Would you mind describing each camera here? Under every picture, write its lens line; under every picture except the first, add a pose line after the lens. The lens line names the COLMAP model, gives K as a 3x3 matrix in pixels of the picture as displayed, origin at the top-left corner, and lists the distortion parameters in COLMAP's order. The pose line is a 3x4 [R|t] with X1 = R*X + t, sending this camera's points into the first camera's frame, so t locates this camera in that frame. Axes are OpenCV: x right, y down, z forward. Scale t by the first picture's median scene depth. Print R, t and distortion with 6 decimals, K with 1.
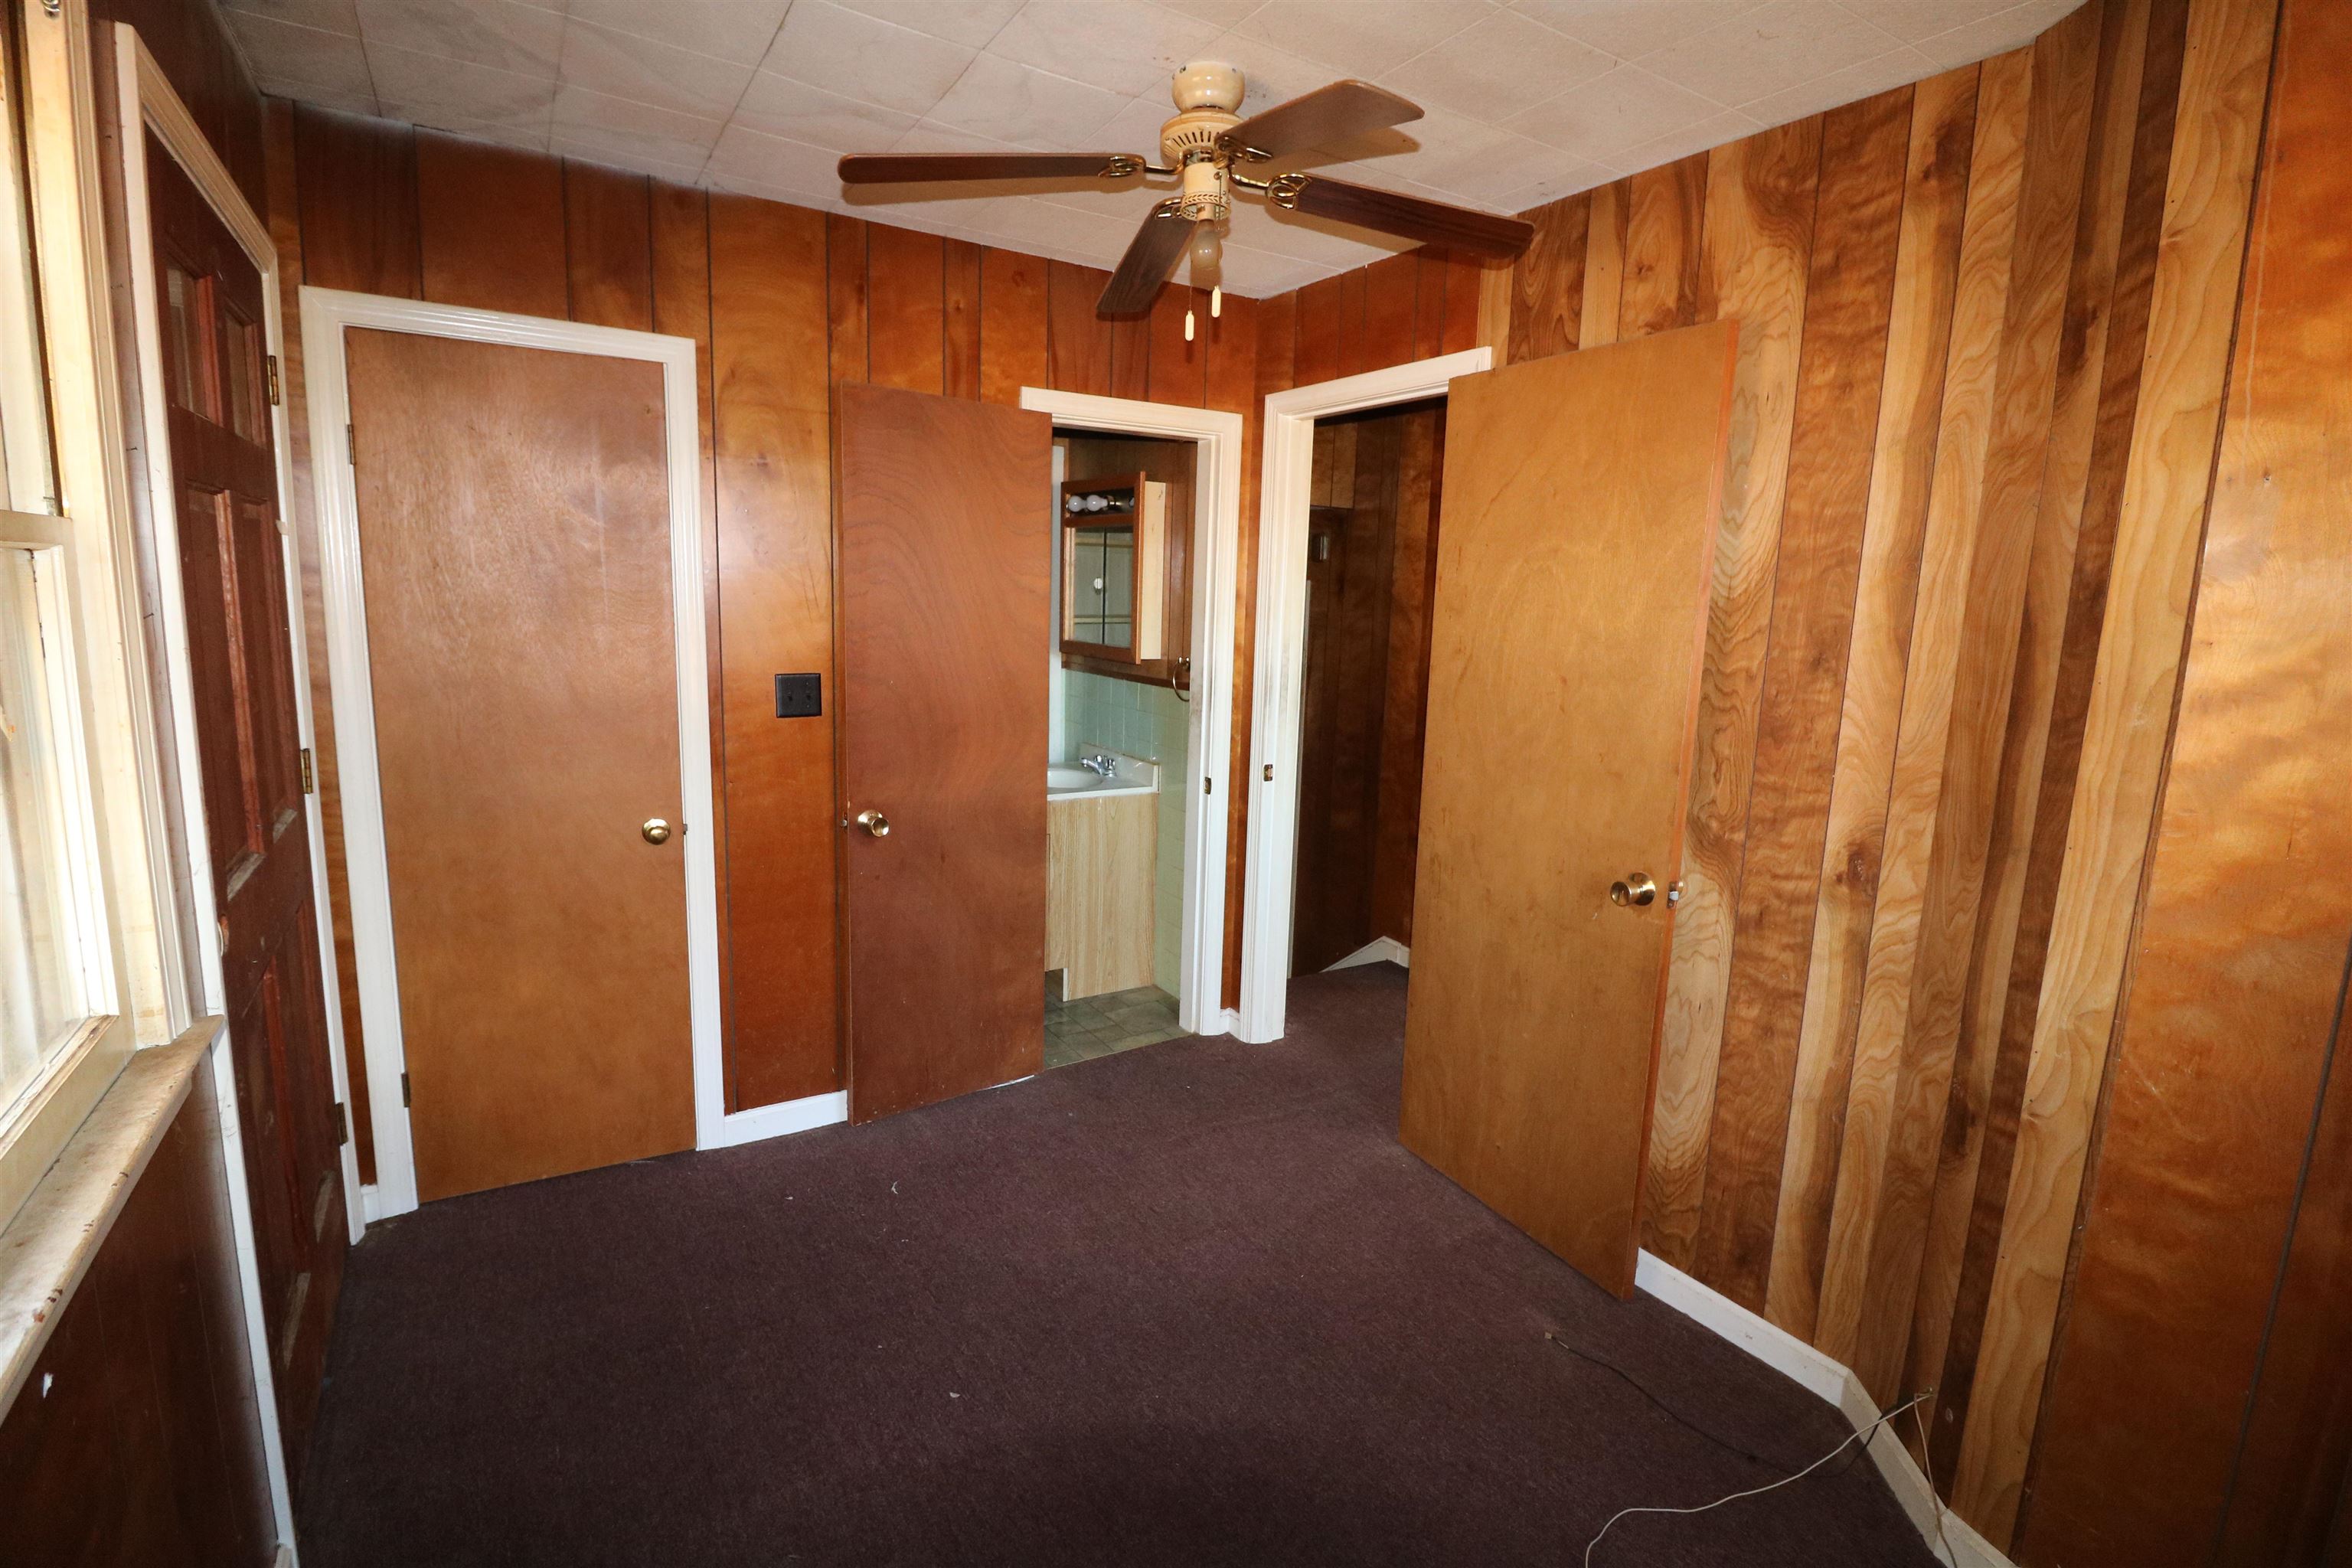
lens RADIAL K [[1105.3, 0, 1189.9], [0, 1105.3, 762.1], [0, 0, 1]] dist [-0.002123, -0.012082]
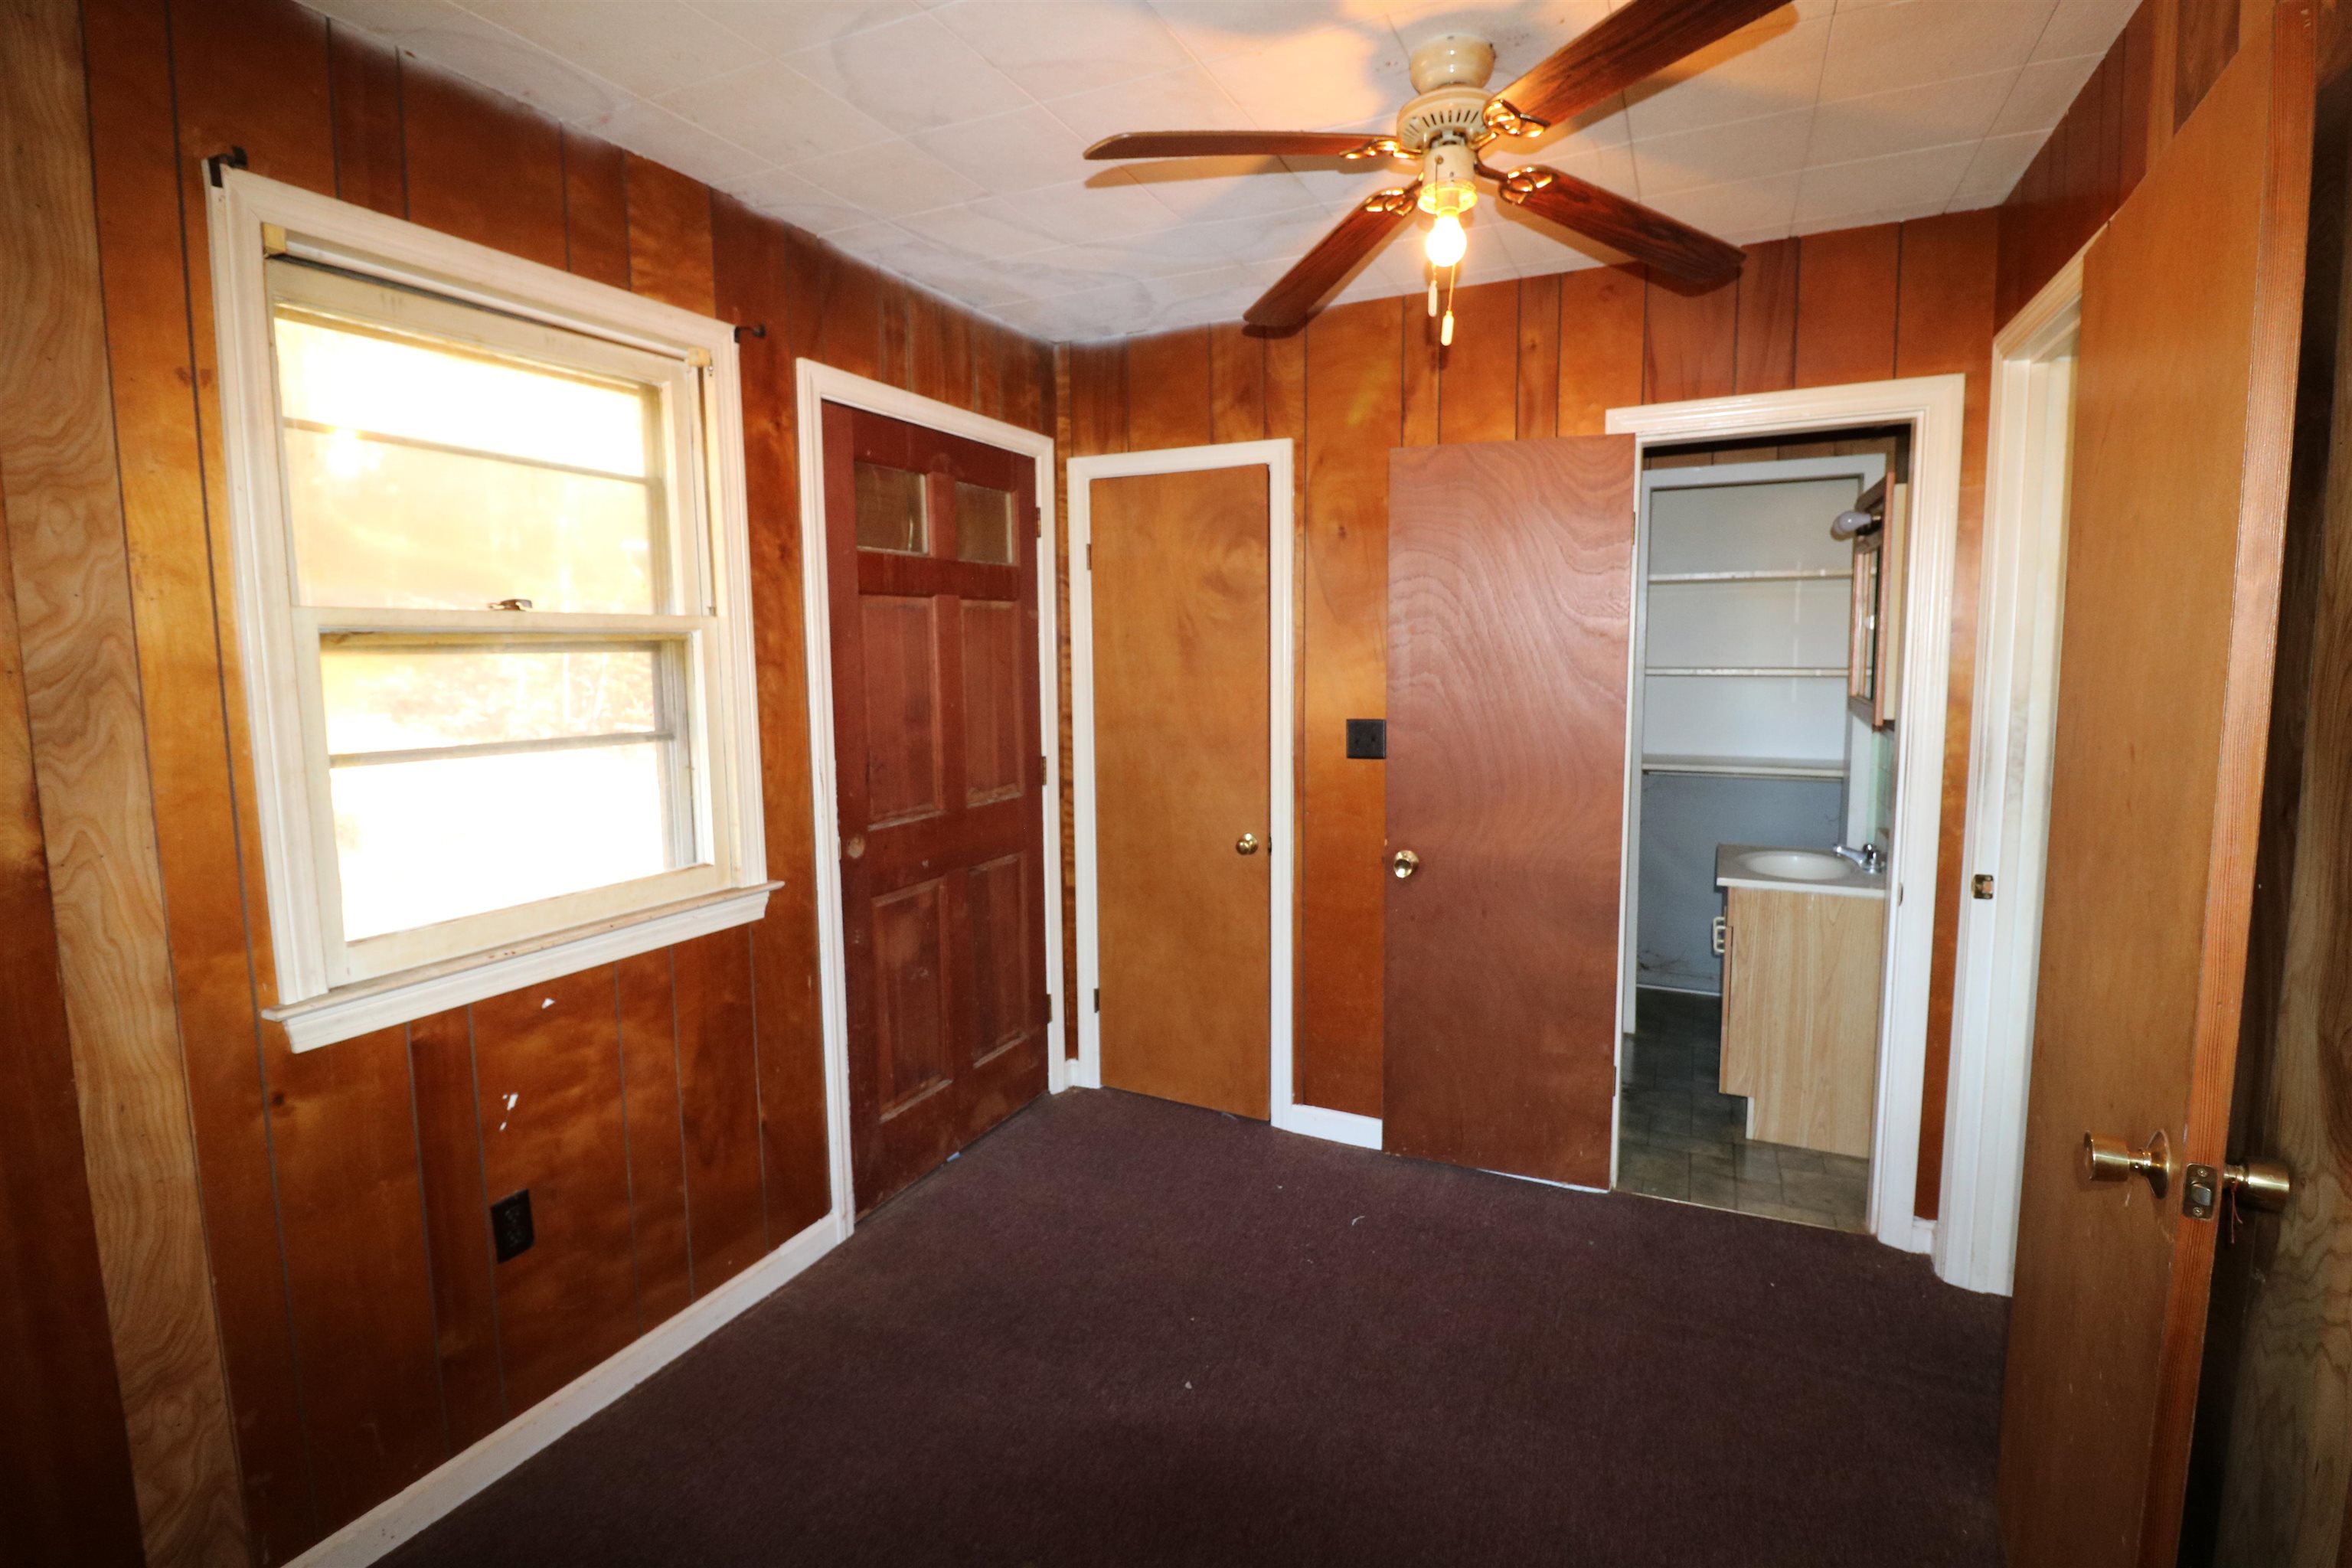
lens RADIAL K [[1084.0, 0, 1179.9], [0, 1084.0, 760.9], [0, 0, 1]] dist [-0.001489, -0.011508]
pose [[0.517142, 0.048762, -0.854510, 0.530254], [-0.108265, 0.994083, -0.008794, -0.010775], [0.849025, 0.097061, 0.519361, 0.329313]]
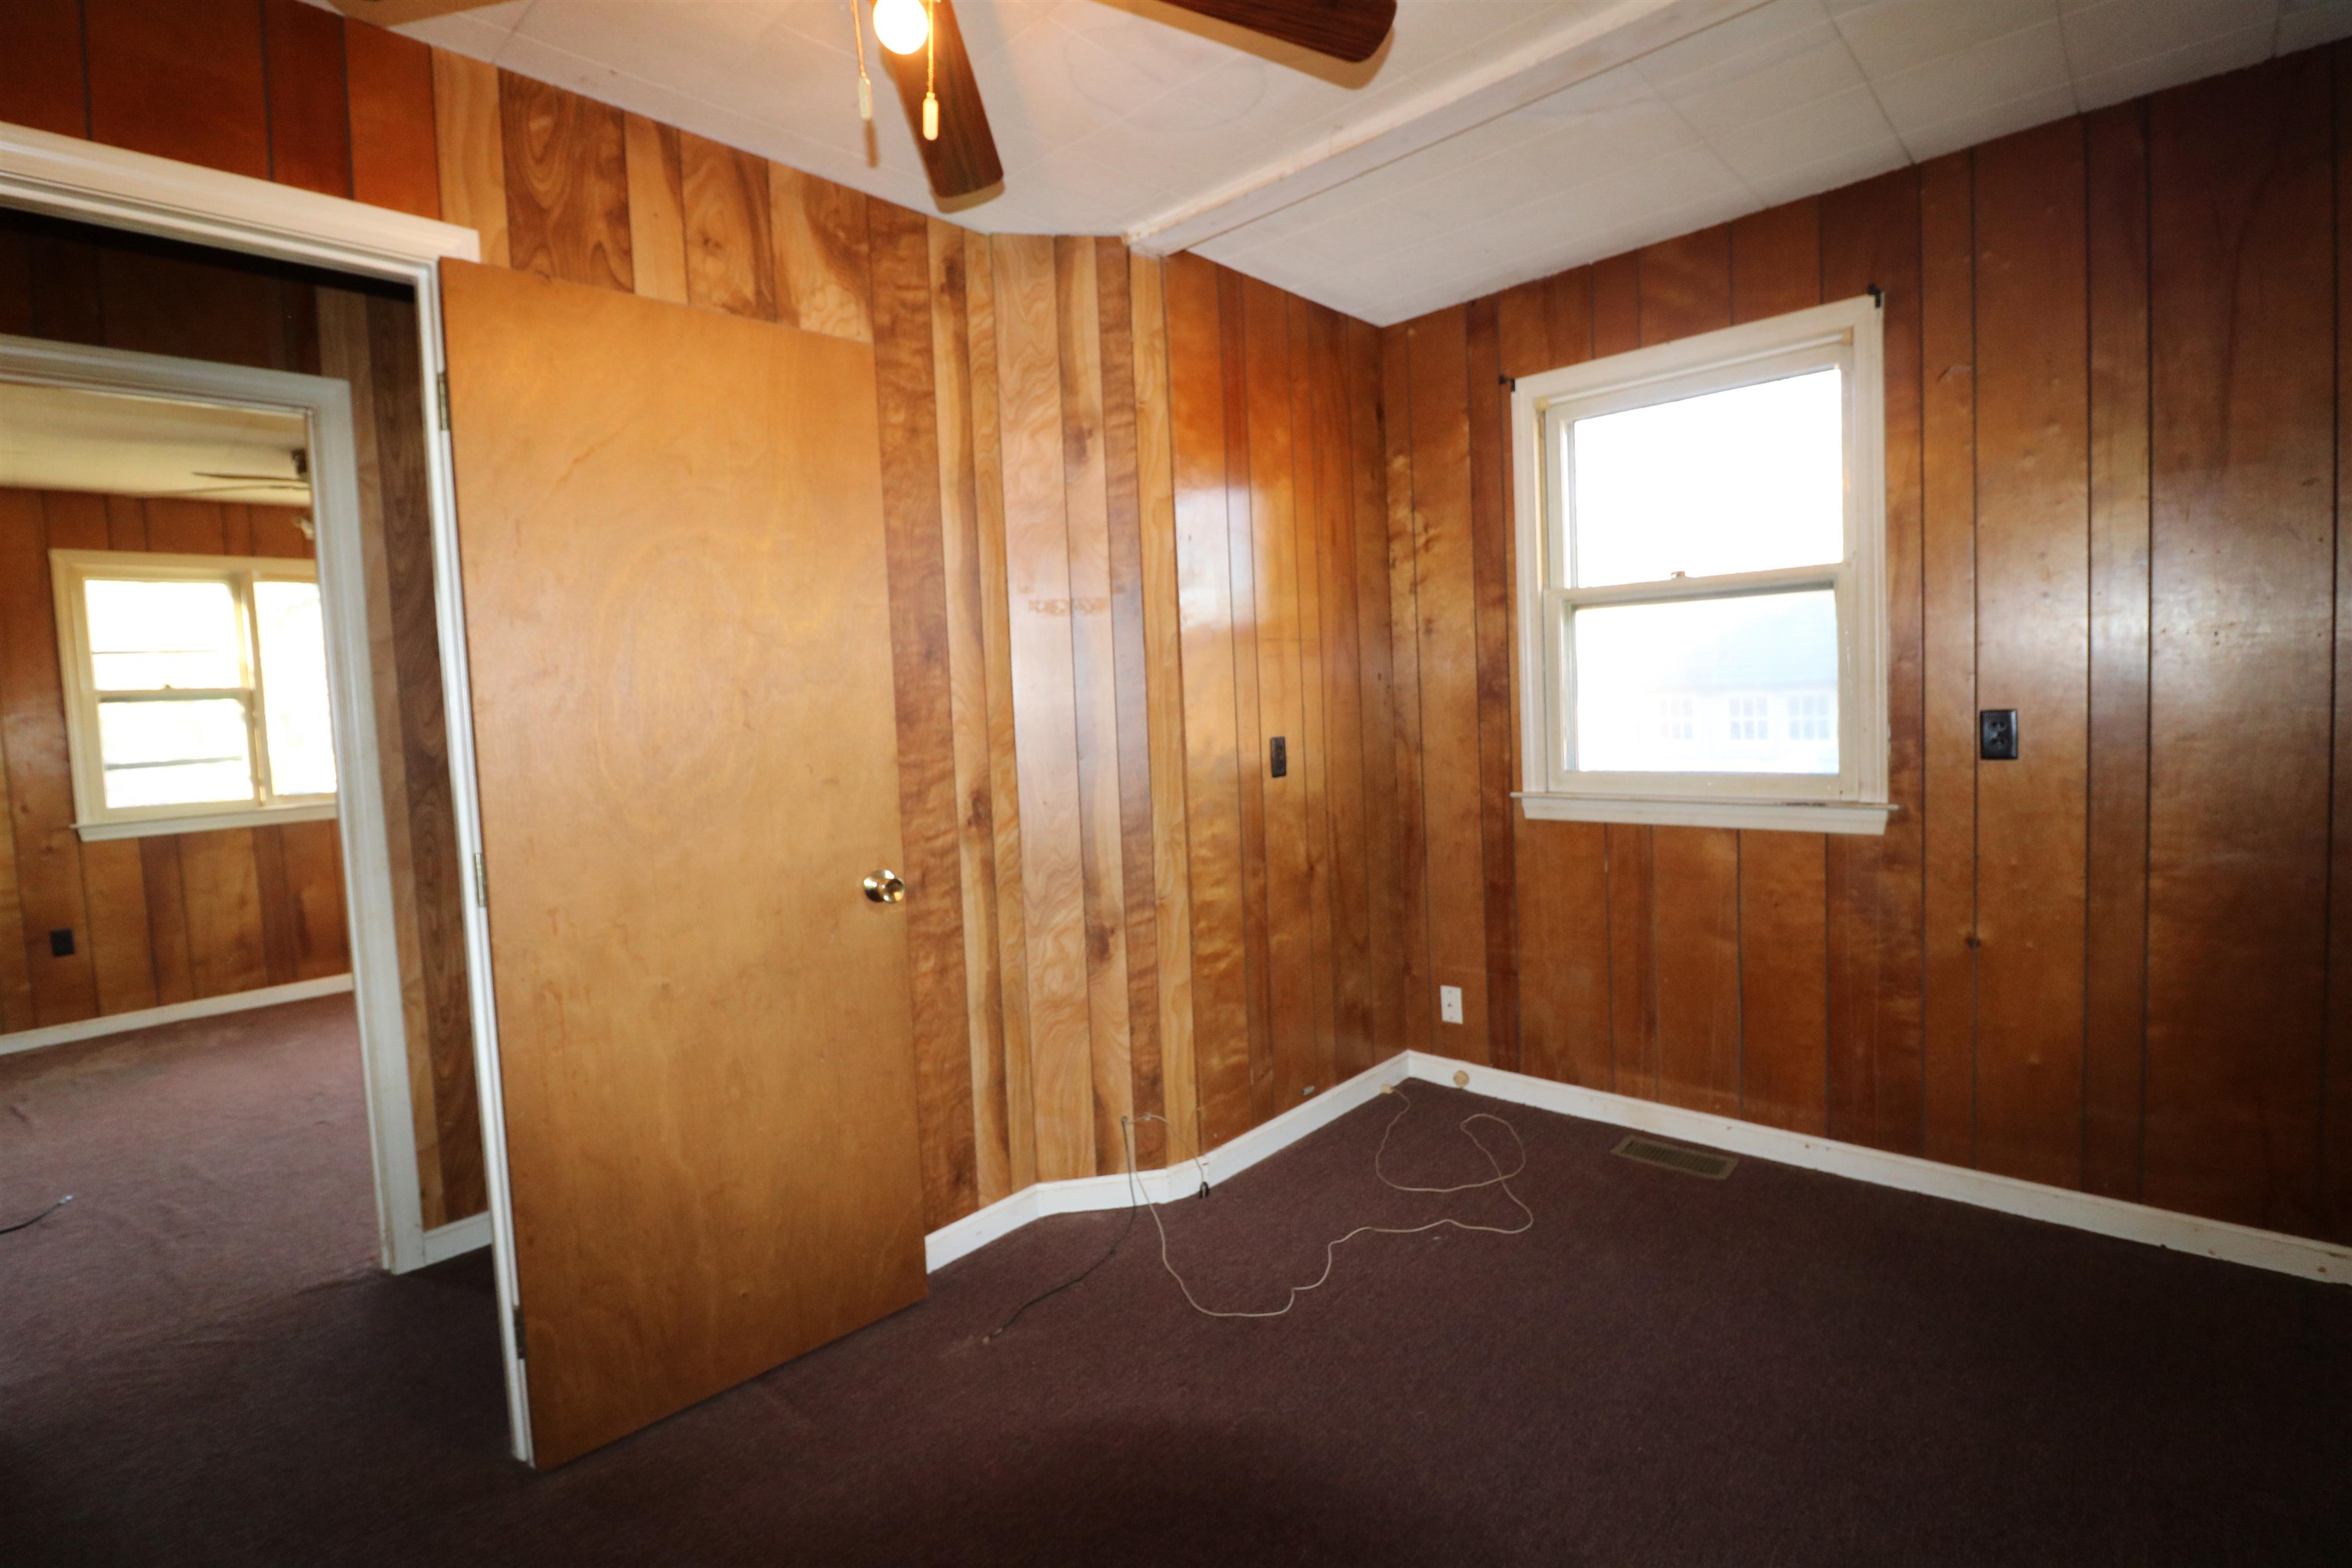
lens RADIAL K [[1061.0, 0, 1181.2], [0, 1061.0, 756.8], [0, 0, 1]] dist [0.002097, -0.015384]
pose [[-0.255516, -0.077616, 0.963684, -0.584819], [0.186252, 0.974149, 0.127843, -0.071478], [-0.948695, 0.212154, -0.234455, 0.948291]]
